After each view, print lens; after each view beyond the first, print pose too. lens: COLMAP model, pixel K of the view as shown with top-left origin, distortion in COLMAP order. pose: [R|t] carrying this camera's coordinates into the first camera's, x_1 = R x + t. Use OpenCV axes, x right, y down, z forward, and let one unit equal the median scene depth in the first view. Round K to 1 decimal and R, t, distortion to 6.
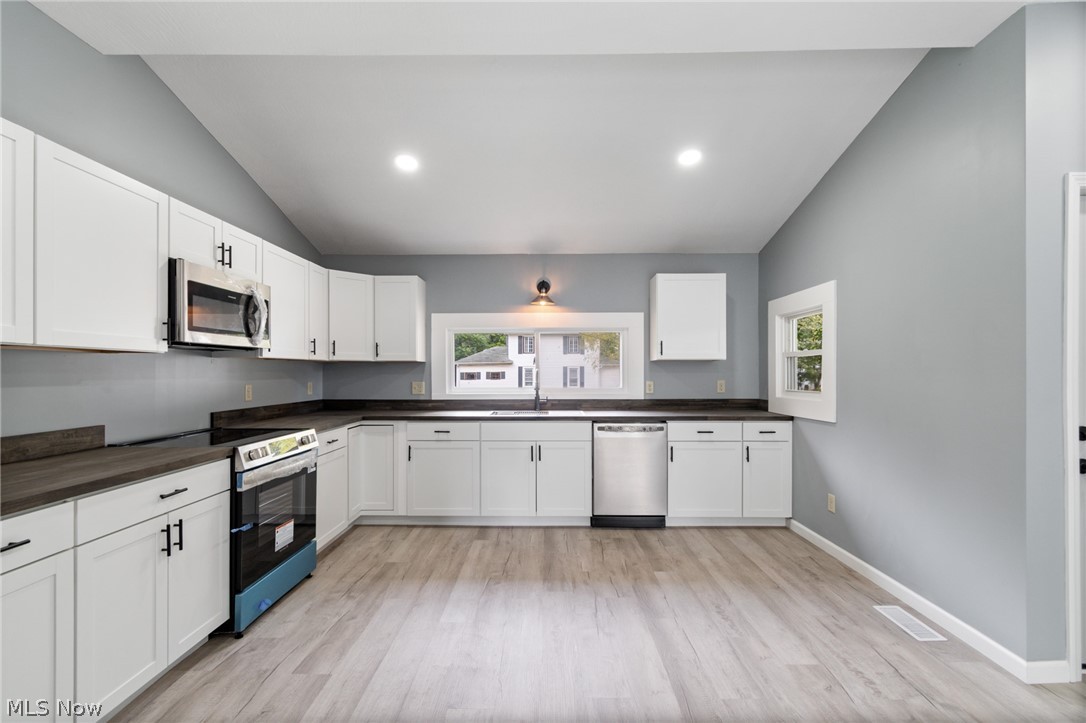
lens RADIAL K [[486.6, 0, 543.9], [0, 486.6, 372.3], [0, 0, 1]] dist [0.003473, -0.000863]
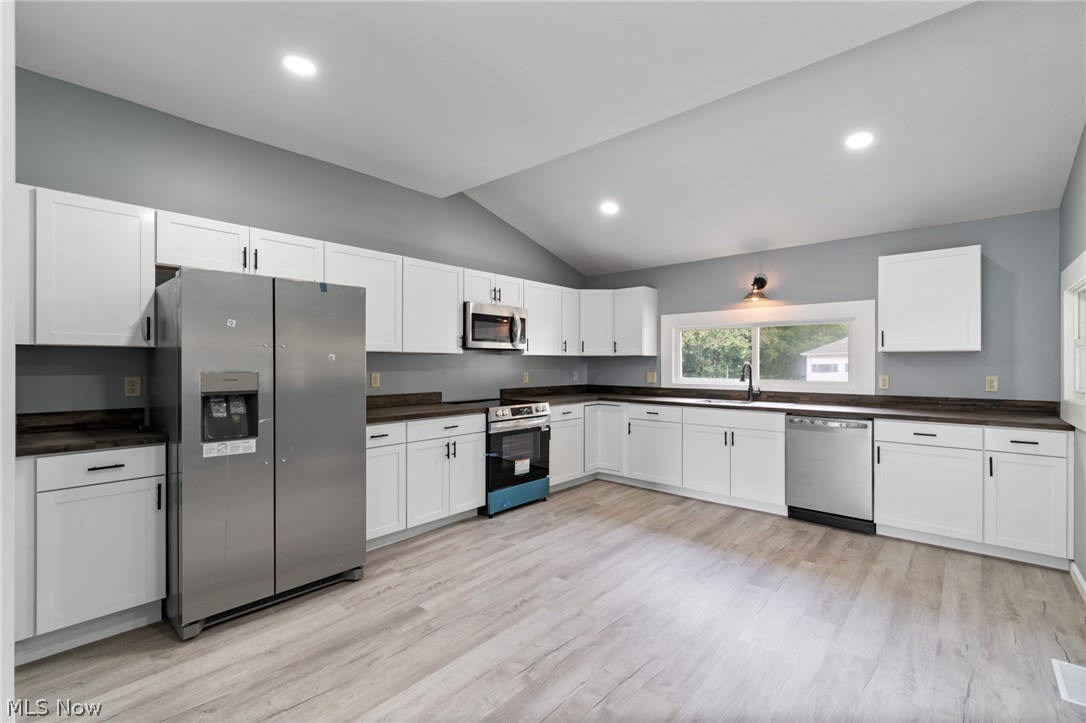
lens RADIAL K [[486.6, 0, 540.4], [0, 486.6, 363.3], [0, 0, 1]] dist [0.003473, -0.000863]
pose [[0.752265, 0.002385, -0.658857, 0.444099], [-0.002701, 0.999996, 0.000535, -0.004166], [0.658856, 0.001377, 0.752268, -0.125596]]
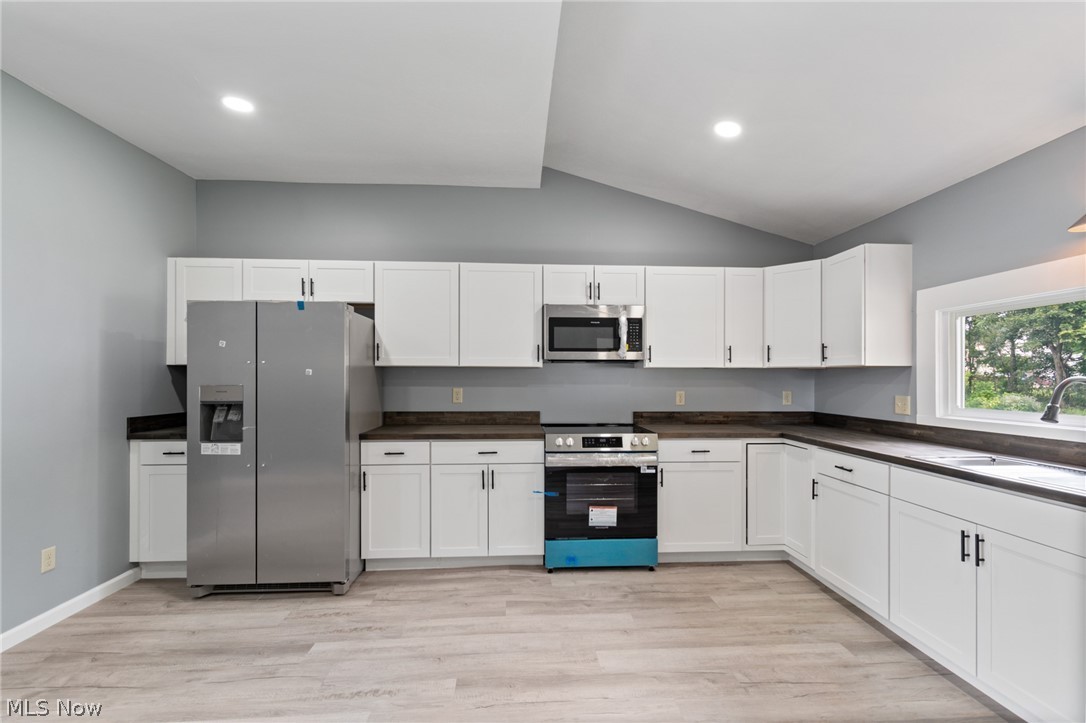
lens RADIAL K [[486.6, 0, 539.1], [0, 486.6, 378.3], [0, 0, 1]] dist [0.003473, -0.000863]
pose [[0.061818, 0.002431, -0.998084, 0.514041], [-0.004066, 0.999989, 0.002183, -0.005413], [0.998079, 0.003923, 0.061828, 0.610043]]
